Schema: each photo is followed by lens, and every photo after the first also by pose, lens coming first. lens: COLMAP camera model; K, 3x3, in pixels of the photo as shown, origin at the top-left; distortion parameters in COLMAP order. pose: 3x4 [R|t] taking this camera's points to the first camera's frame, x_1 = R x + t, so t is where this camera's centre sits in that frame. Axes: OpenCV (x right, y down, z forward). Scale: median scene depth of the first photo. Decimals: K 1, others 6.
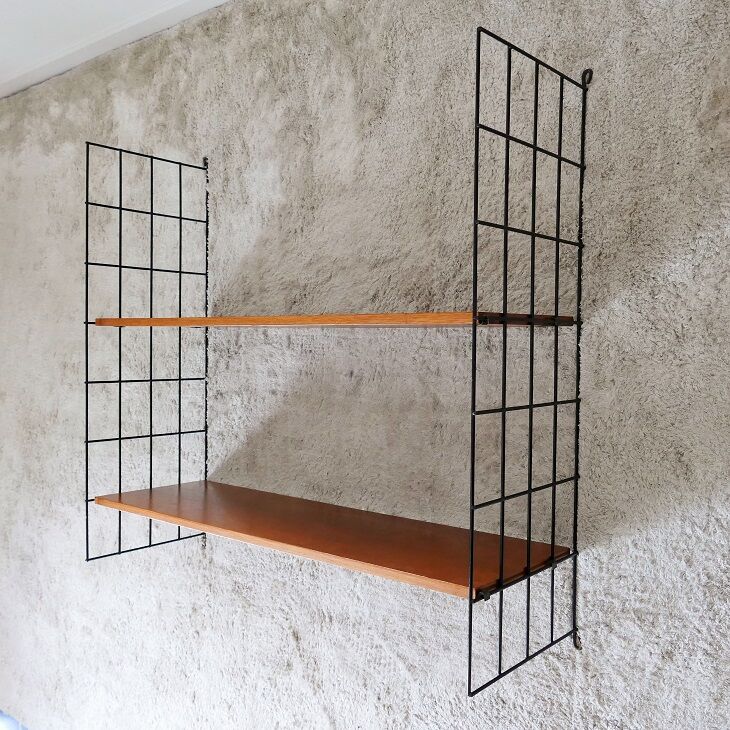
lens RADIAL K [[806.5, 0, 365.0], [0, 806.5, 365.0], [0, 0, 1]] dist [-0.017355, 0.014976]
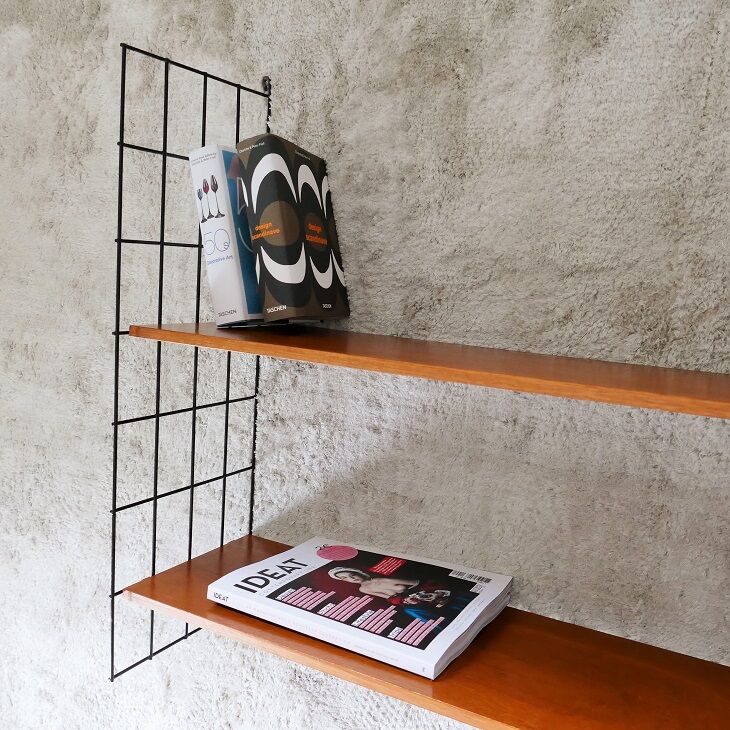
lens RADIAL K [[806.5, 0, 365.0], [0, 806.5, 365.0], [0, 0, 1]] dist [-0.017355, 0.014976]
pose [[0.982432, 0.024926, 0.184948, -0.280254], [-0.046374, 0.992562, 0.112566, -0.112869], [-0.180767, -0.119165, 0.976280, 0.342569]]
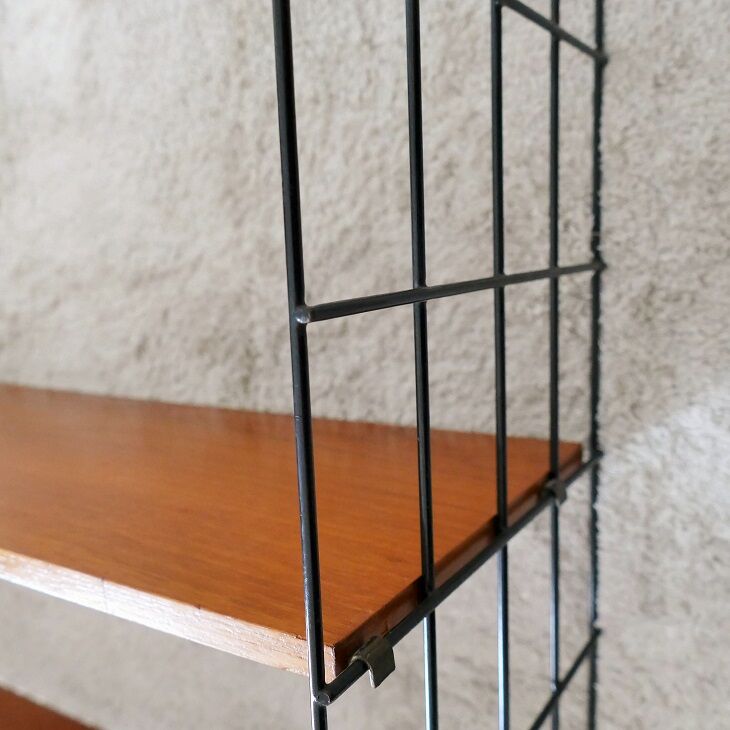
lens RADIAL K [[806.5, 0, 365.0], [0, 806.5, 365.0], [0, 0, 1]] dist [-0.017355, 0.014976]
pose [[0.990928, -0.068334, 0.115724, 0.086060], [0.053564, 0.990552, 0.126246, -0.126049], [-0.123257, -0.118902, 0.985226, 0.501744]]
